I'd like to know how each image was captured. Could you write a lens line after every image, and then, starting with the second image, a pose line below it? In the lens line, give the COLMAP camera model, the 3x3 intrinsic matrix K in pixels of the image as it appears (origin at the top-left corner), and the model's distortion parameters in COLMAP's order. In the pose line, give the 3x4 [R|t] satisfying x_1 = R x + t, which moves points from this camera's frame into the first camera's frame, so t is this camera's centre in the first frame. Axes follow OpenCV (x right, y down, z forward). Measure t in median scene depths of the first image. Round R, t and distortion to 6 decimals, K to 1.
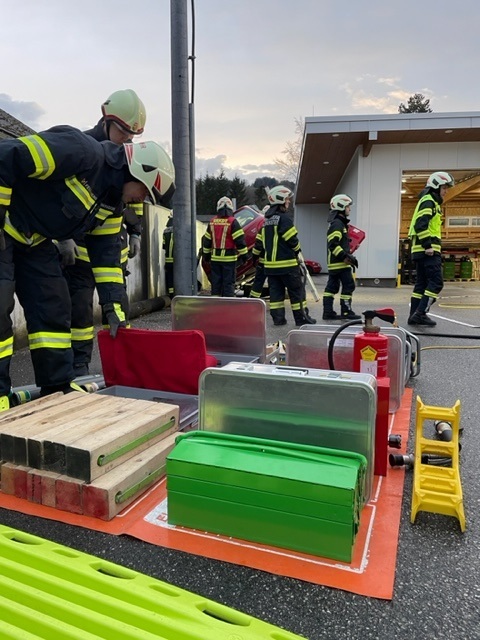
lens RADIAL K [[475.0, 0, 240.0], [0, 475.0, 320.0], [0, 0, 1]] dist [0.017676, -0.008605]
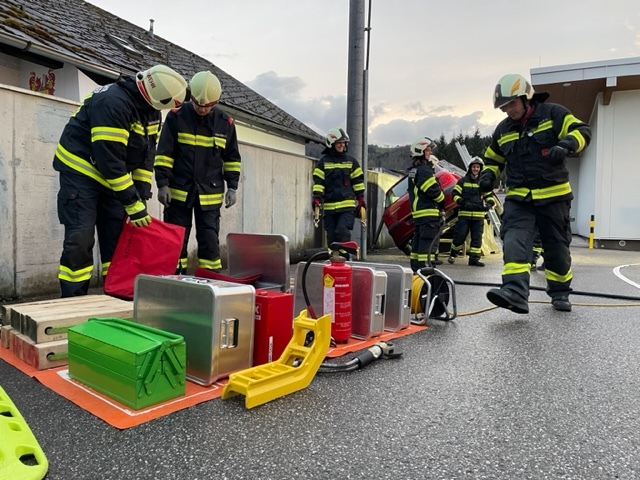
lens RADIAL K [[475.0, 0, 320.0], [0, 475.0, 240.0], [0, 0, 1]] dist [0.017676, -0.008605]
pose [[0.942961, 0.022838, -0.332119, 0.227845], [-0.049990, 0.996046, -0.073442, 0.021258], [0.329128, 0.085856, 0.940374, -0.024932]]
